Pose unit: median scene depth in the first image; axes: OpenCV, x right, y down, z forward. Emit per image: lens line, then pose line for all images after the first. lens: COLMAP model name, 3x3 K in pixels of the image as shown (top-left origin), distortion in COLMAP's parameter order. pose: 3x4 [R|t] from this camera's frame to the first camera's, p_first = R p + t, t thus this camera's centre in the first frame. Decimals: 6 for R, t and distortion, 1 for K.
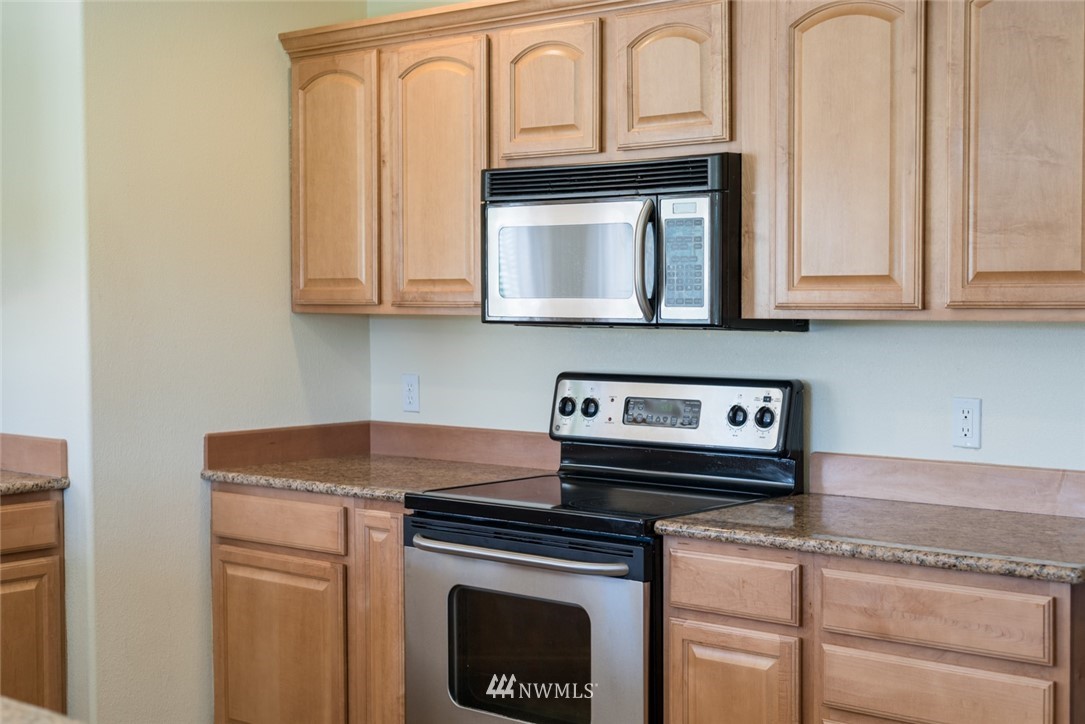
lens RADIAL K [[1591.7, 0, 542.5], [0, 1591.7, 362.0], [0, 0, 1]] dist [0.010940, 0.050031]
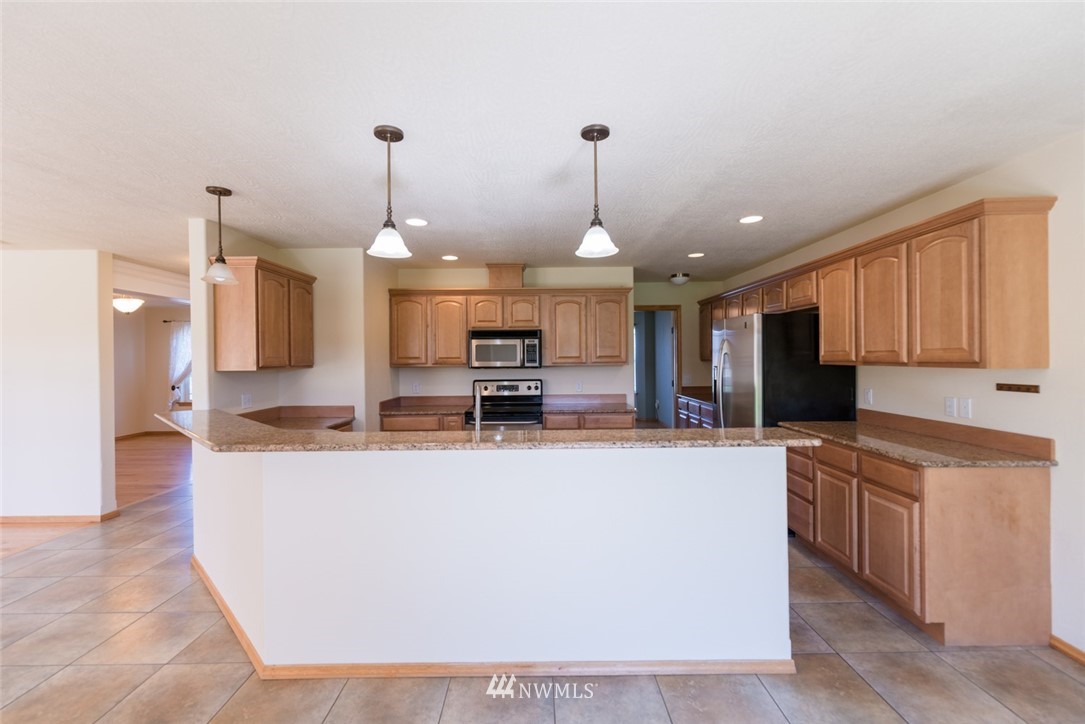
lens RADIAL K [[467.2, 0, 540.6], [0, 467.2, 353.2], [0, 0, 1]] dist [-0.000216, 0.000023]
pose [[0.751044, 0.002087, 0.660249, -0.685374], [0.034782, 0.998481, -0.042721, -0.005641], [-0.659335, 0.055050, 0.749831, -0.002514]]
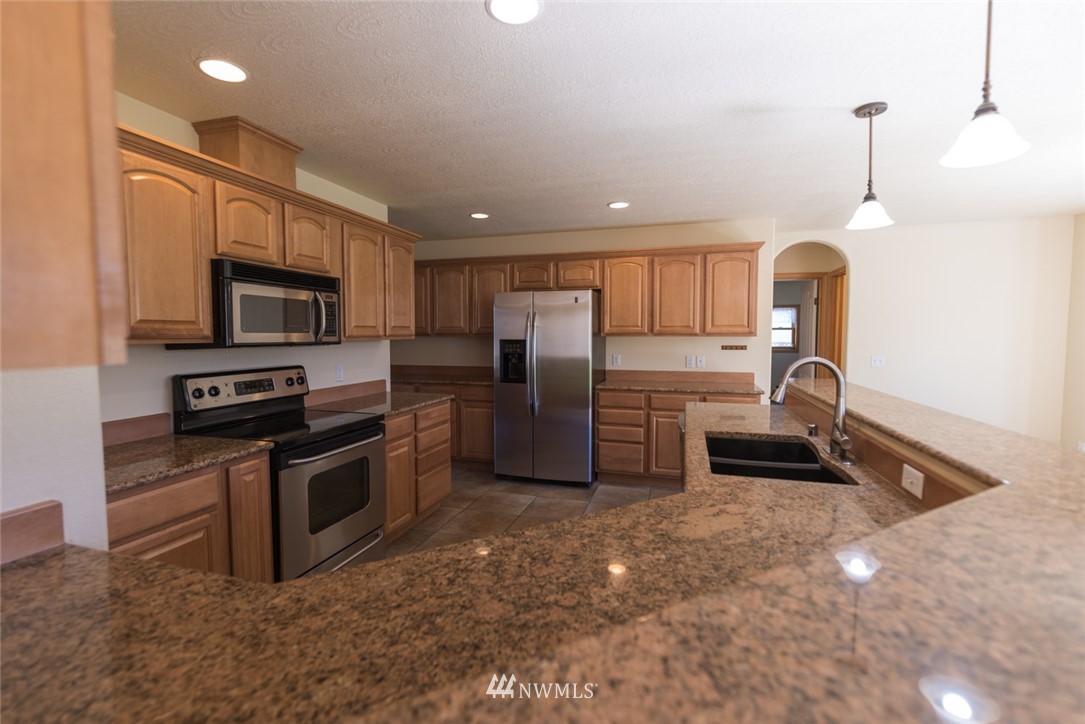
lens RADIAL K [[476.1, 0, 542.5], [0, 476.1, 362.0], [0, 0, 1]] dist [0.000198, -0.000155]
pose [[-0.411480, -0.053141, 0.909868, -0.664006], [0.040083, 0.996278, 0.076315, -0.034901], [-0.910537, 0.067872, -0.407819, 0.905694]]
